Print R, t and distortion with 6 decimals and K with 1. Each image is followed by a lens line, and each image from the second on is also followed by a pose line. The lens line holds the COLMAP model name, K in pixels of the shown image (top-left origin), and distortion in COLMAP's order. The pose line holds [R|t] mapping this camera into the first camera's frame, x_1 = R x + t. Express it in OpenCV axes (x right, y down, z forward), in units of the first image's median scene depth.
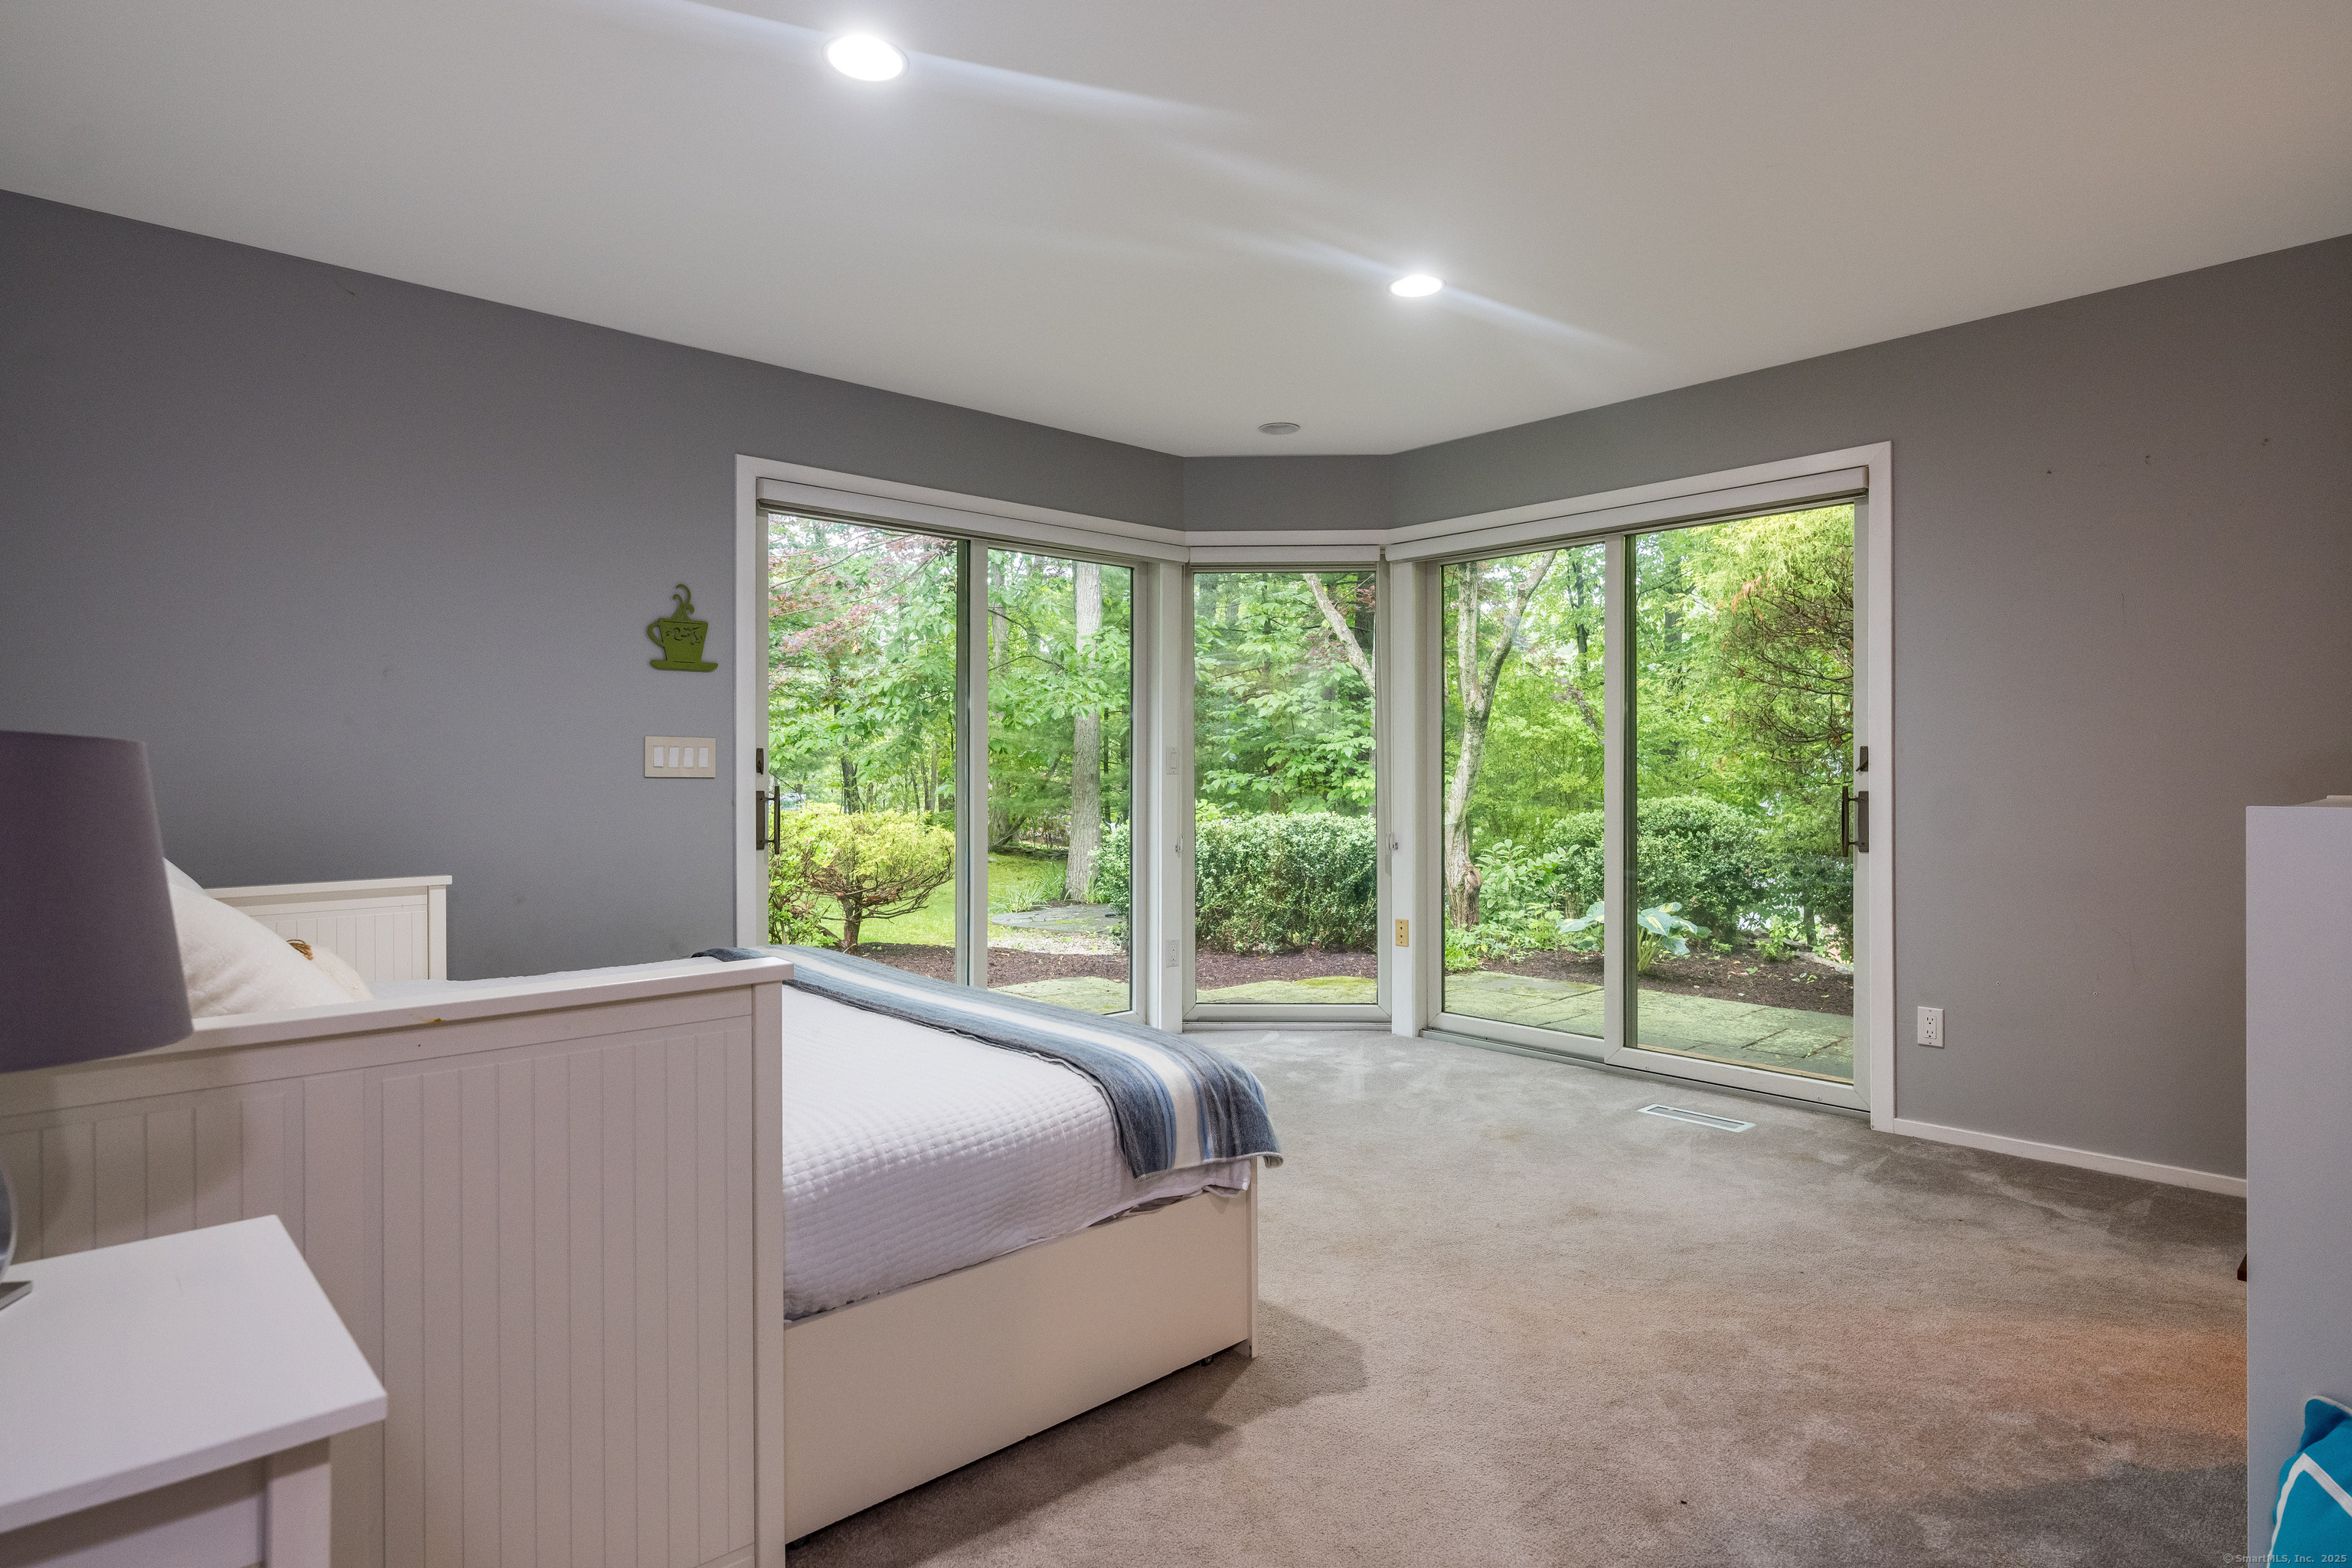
lens RADIAL K [[1263.2, 0, 1191.4], [0, 1263.2, 781.9], [0, 0, 1]] dist [0.008347, 0.000570]
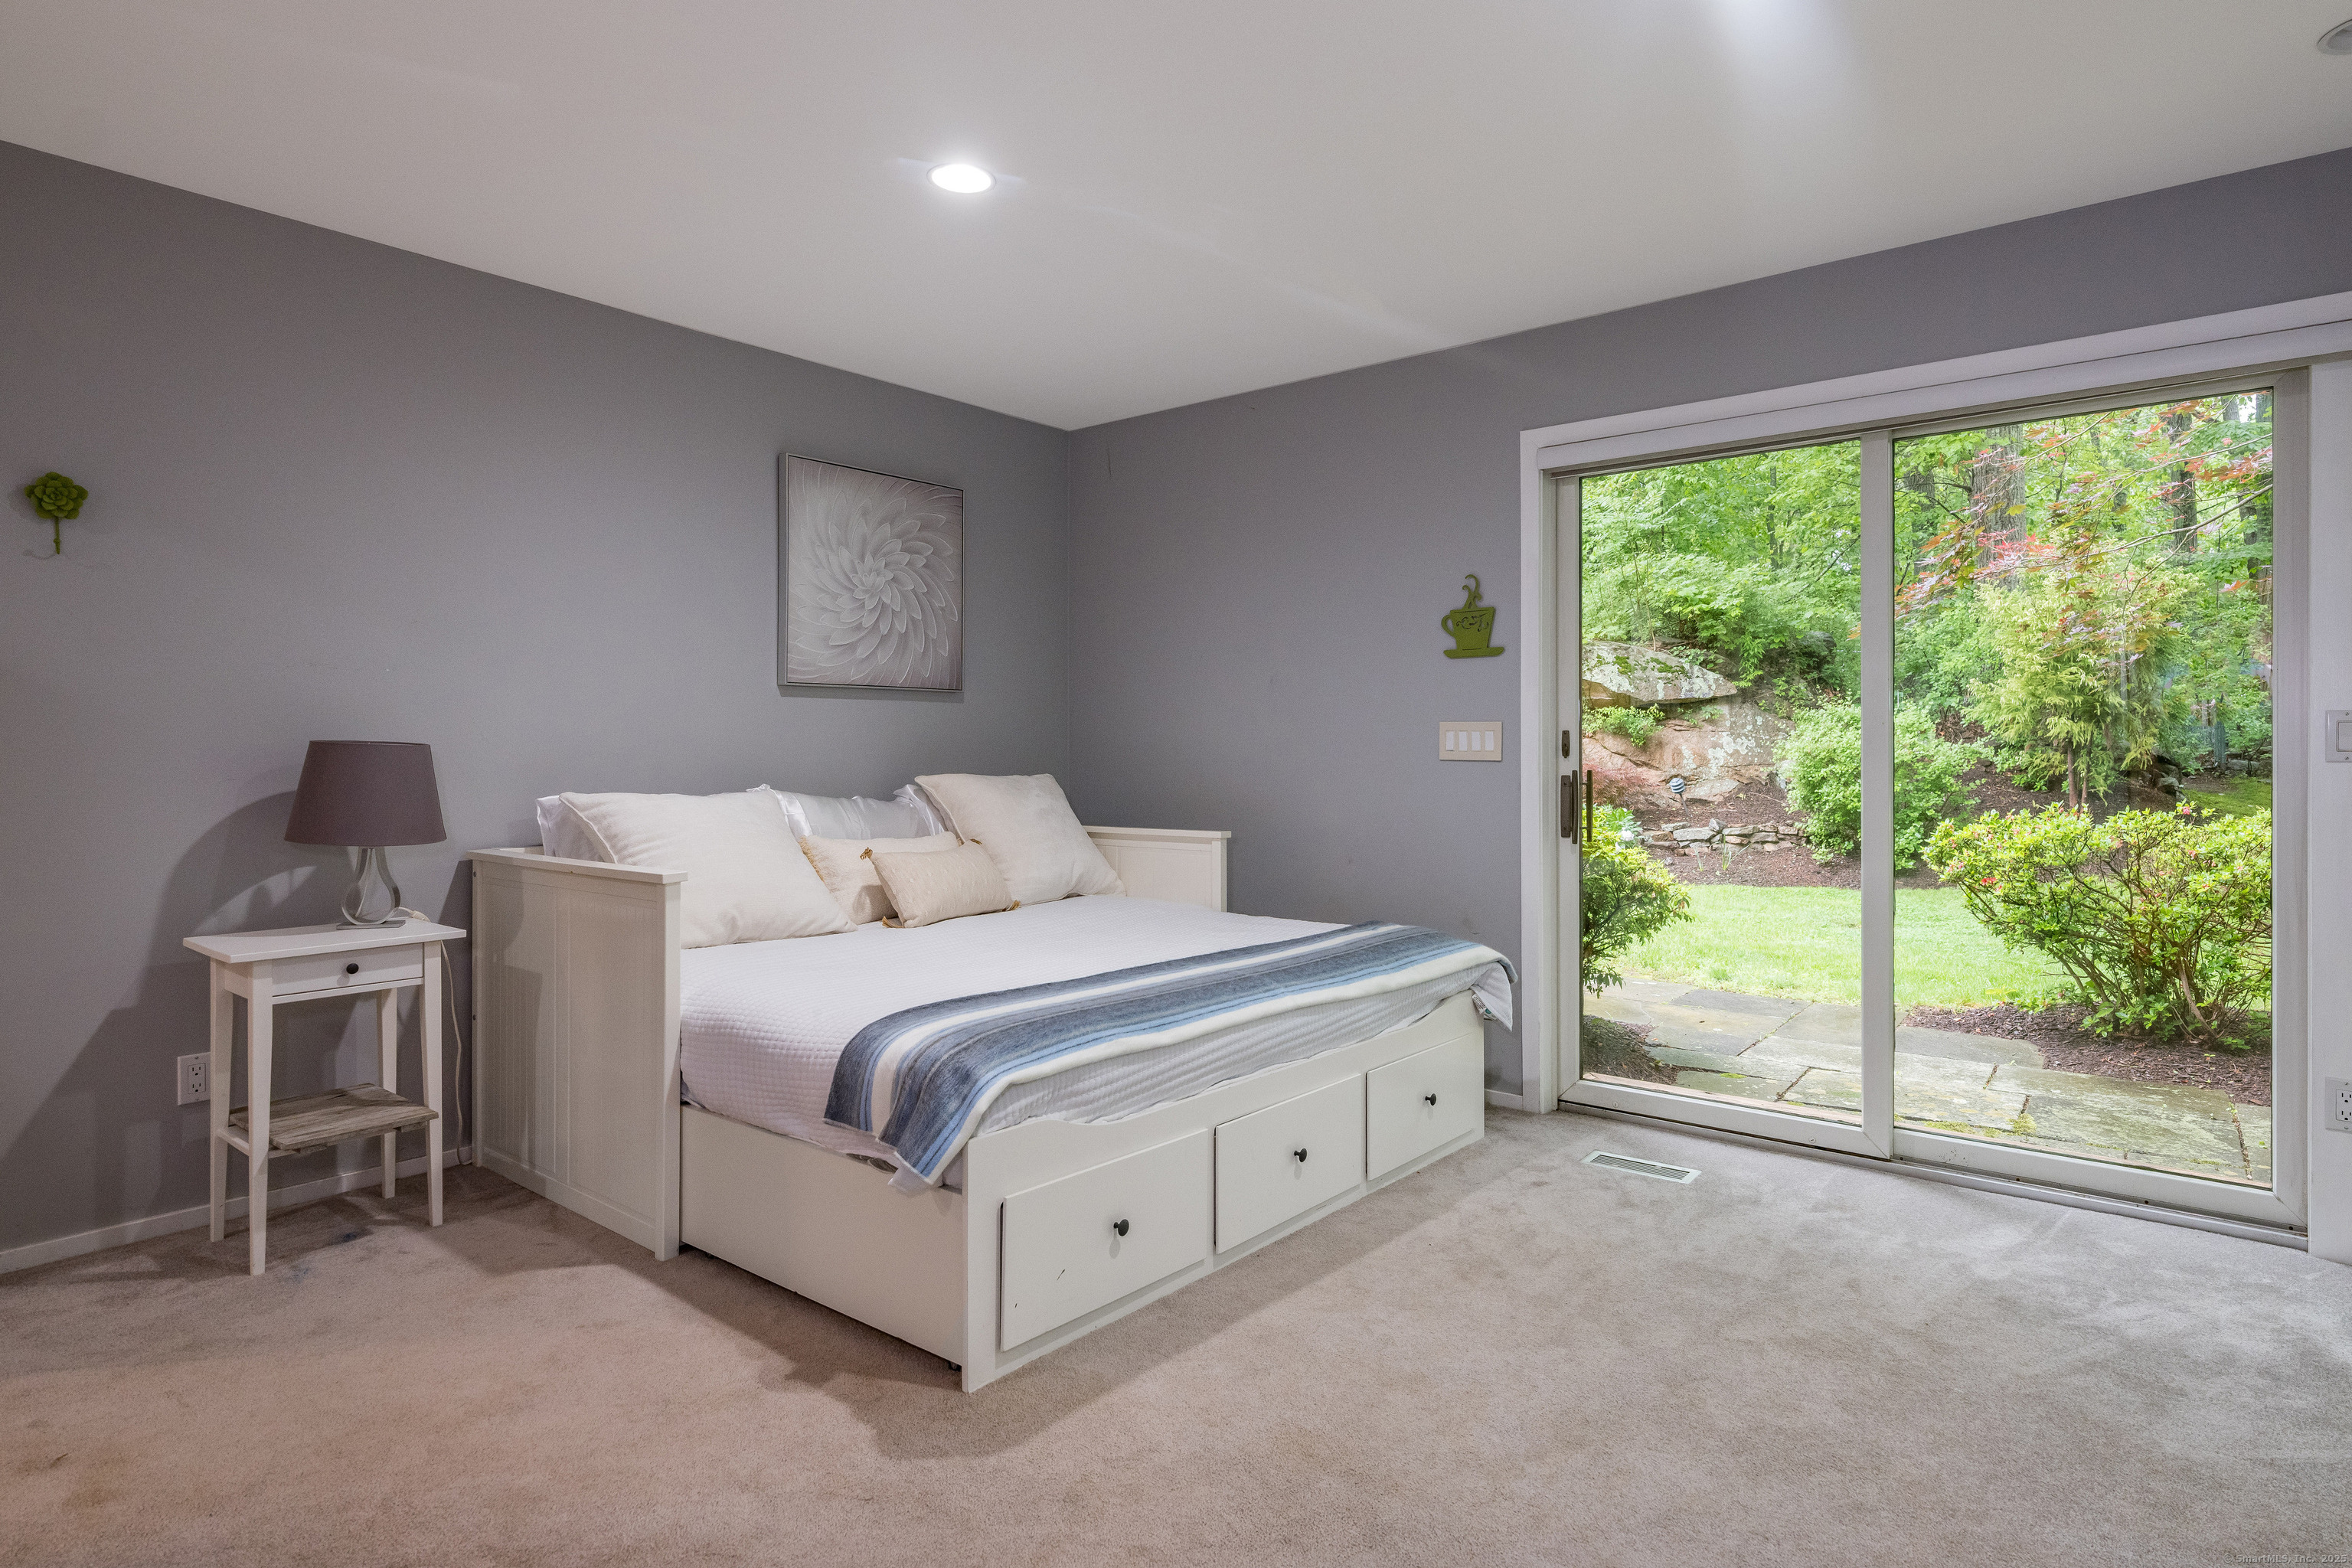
lens RADIAL K [[1263.2, 0, 1191.1], [0, 1263.2, 767.4], [0, 0, 1]] dist [0.008347, 0.000570]
pose [[0.140849, 0.010623, -0.989974, 0.603414], [-0.006789, 0.999929, 0.009764, -0.006089], [0.990008, 0.005345, 0.140911, 0.633379]]
